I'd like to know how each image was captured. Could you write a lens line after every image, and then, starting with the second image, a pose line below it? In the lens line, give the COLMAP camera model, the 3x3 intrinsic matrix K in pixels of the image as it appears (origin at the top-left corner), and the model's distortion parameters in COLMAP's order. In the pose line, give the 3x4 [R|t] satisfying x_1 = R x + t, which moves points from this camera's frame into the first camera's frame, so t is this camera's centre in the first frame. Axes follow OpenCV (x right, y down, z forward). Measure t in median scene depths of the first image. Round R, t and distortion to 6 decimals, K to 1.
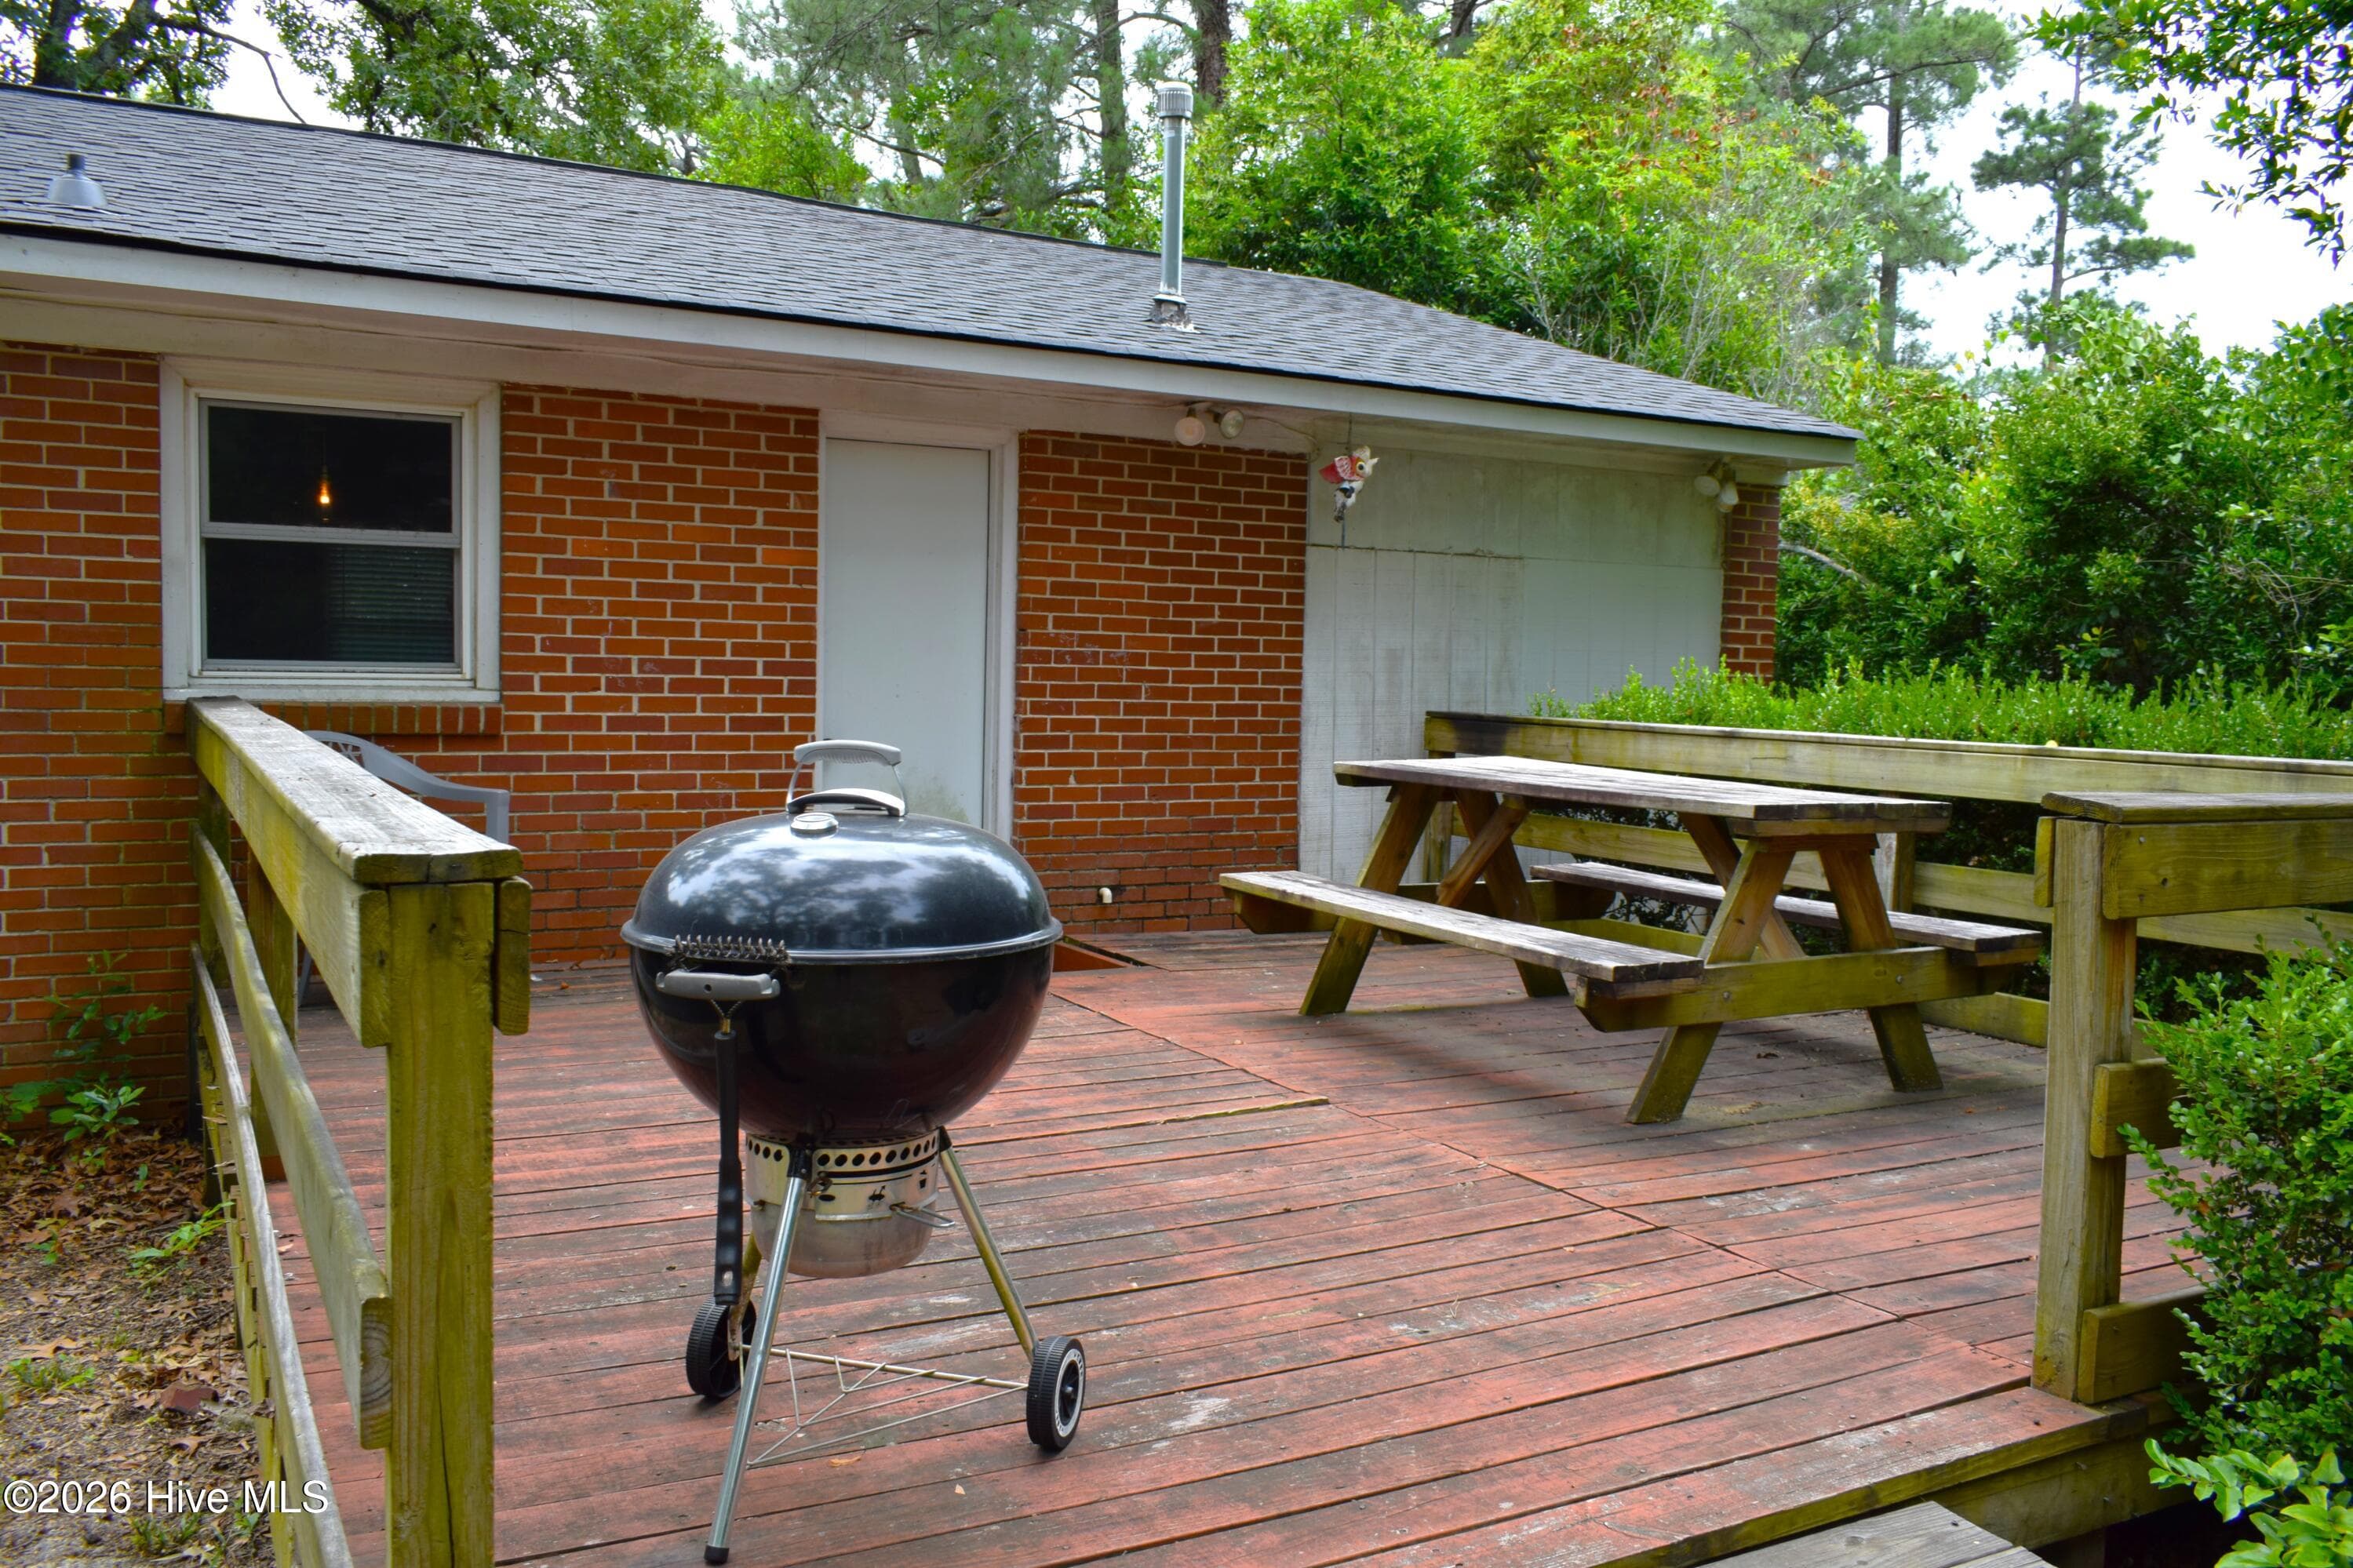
lens RADIAL K [[1861.8, 0, 1176.5], [0, 1861.8, 784.0], [0, 0, 1]] dist [-0.020221, 0.002186]
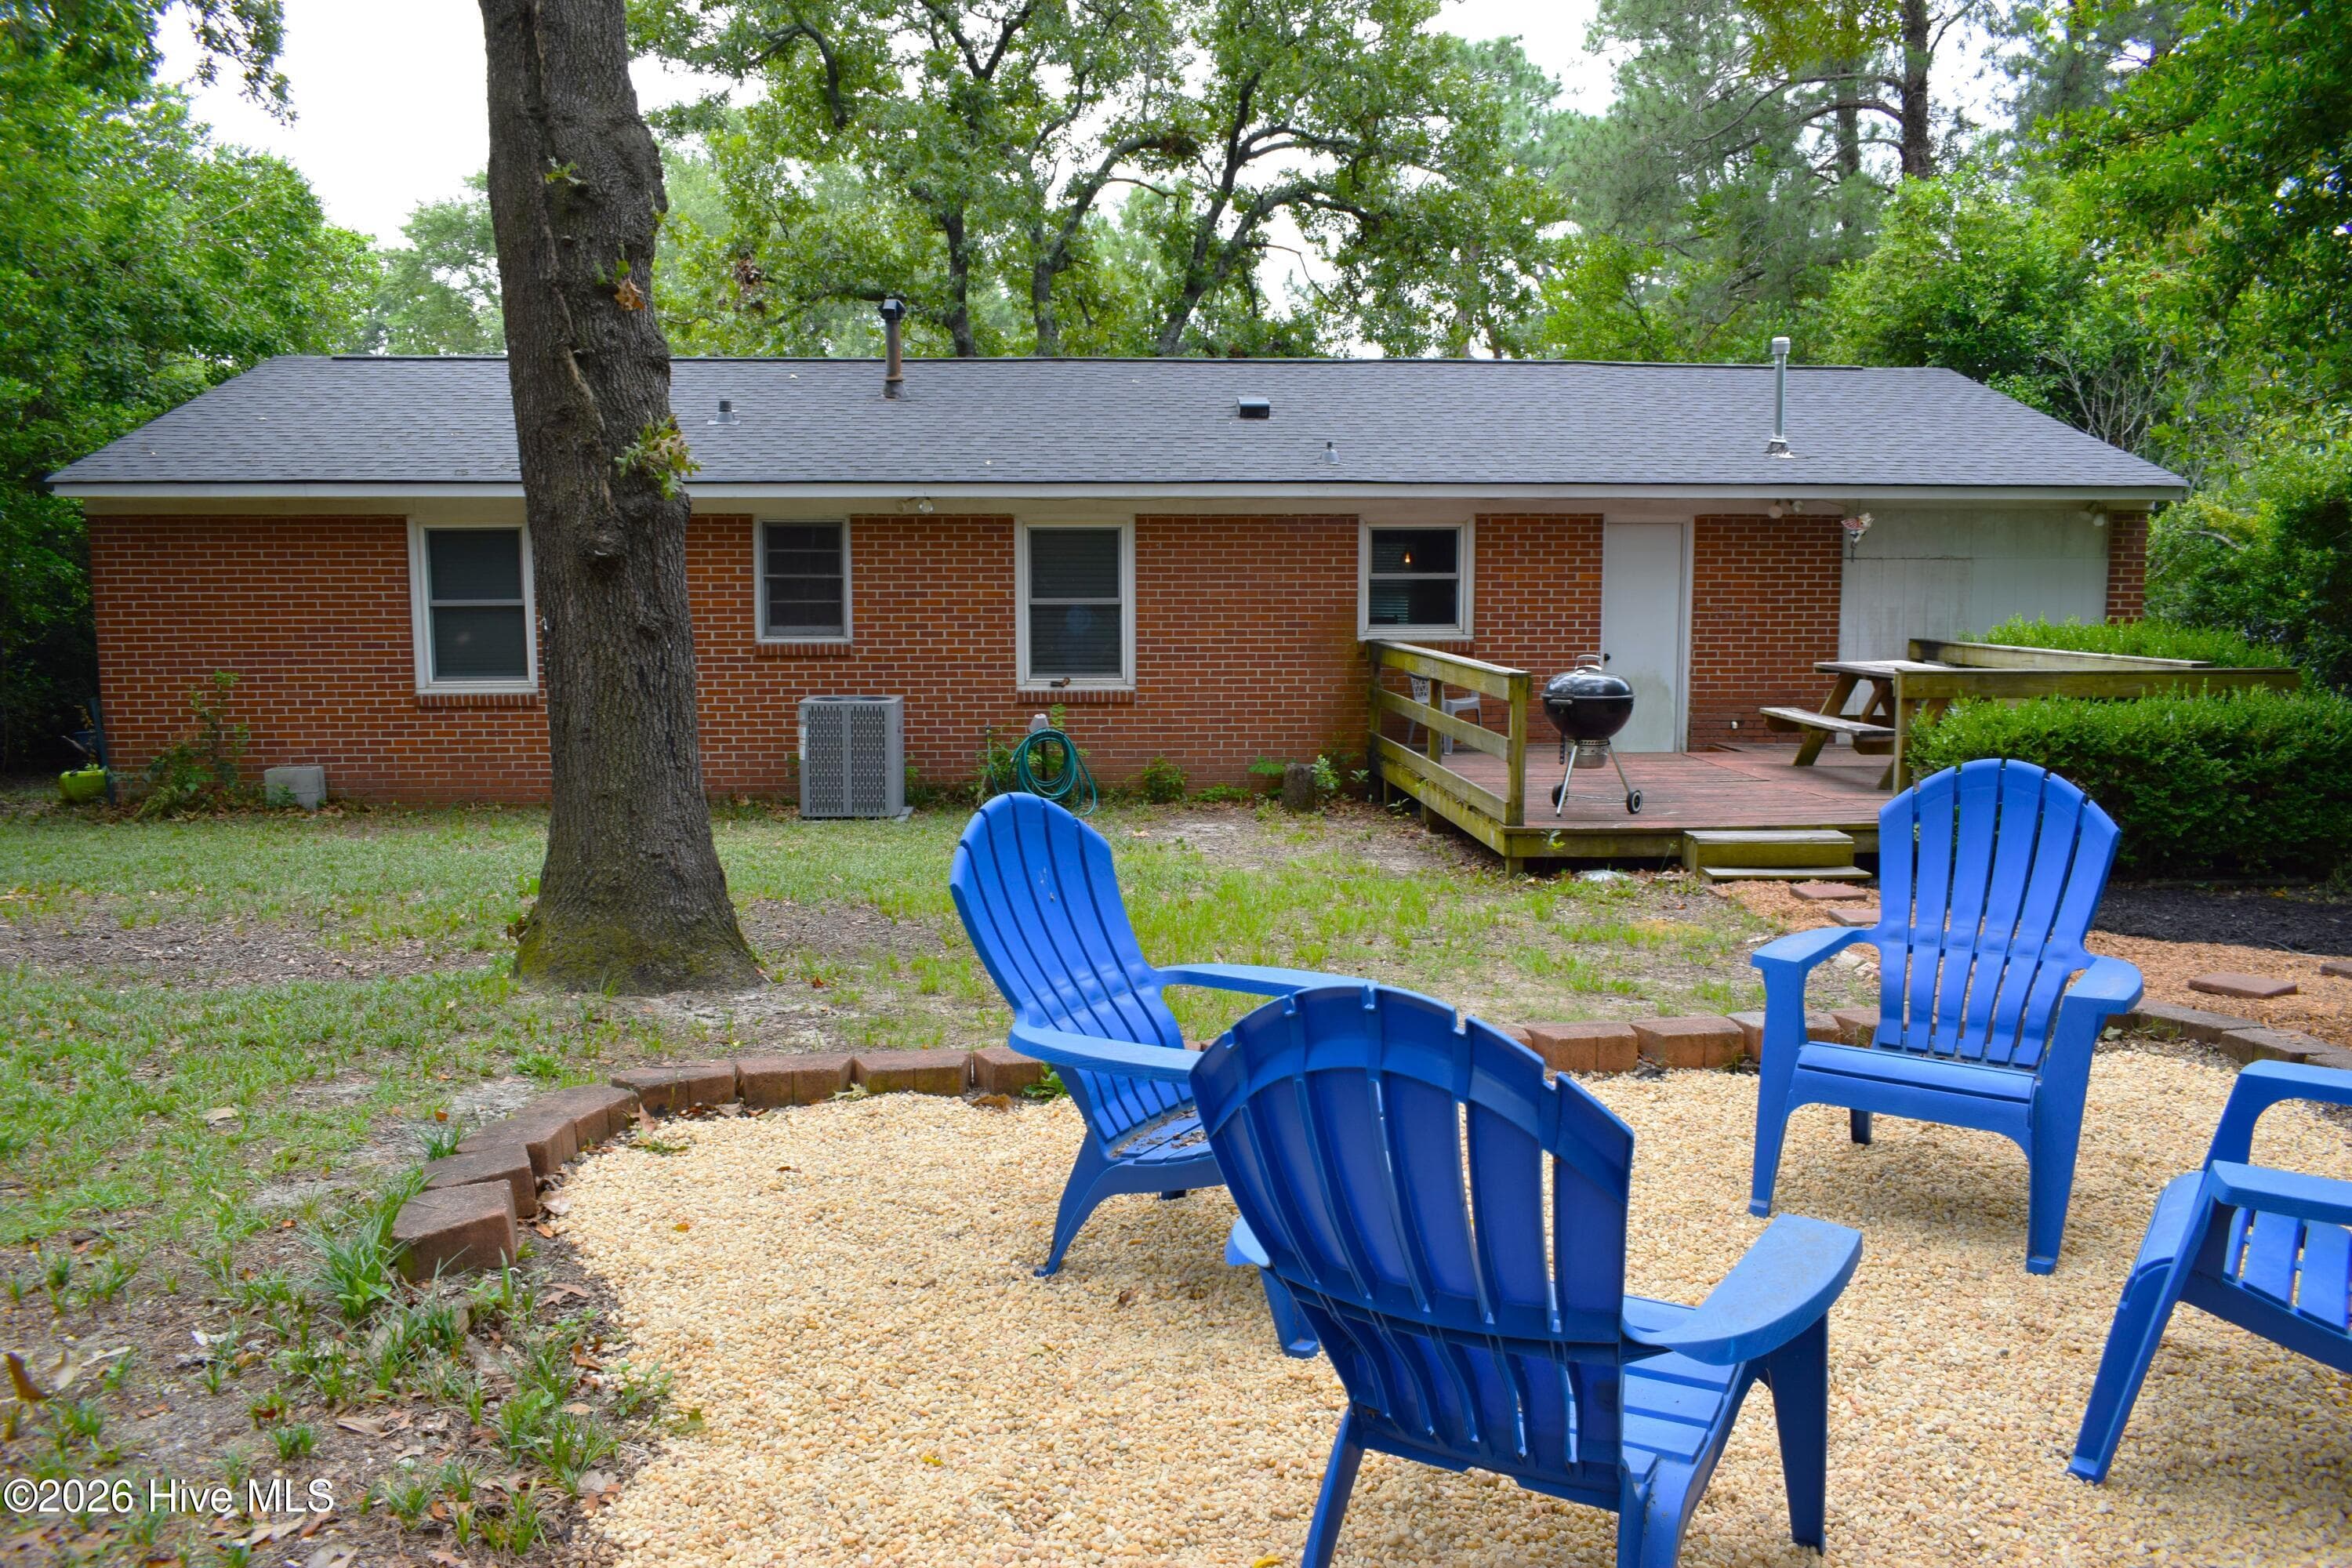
lens RADIAL K [[1861.3, 0, 1176.0], [0, 1861.3, 784.0], [0, 0, 1]] dist [-0.020221, 0.002186]
pose [[0.903941, 0.024094, -0.426979, 0.329511], [-0.005315, 0.998968, 0.045118, 0.037010], [0.427625, -0.038515, 0.903135, -1.362421]]
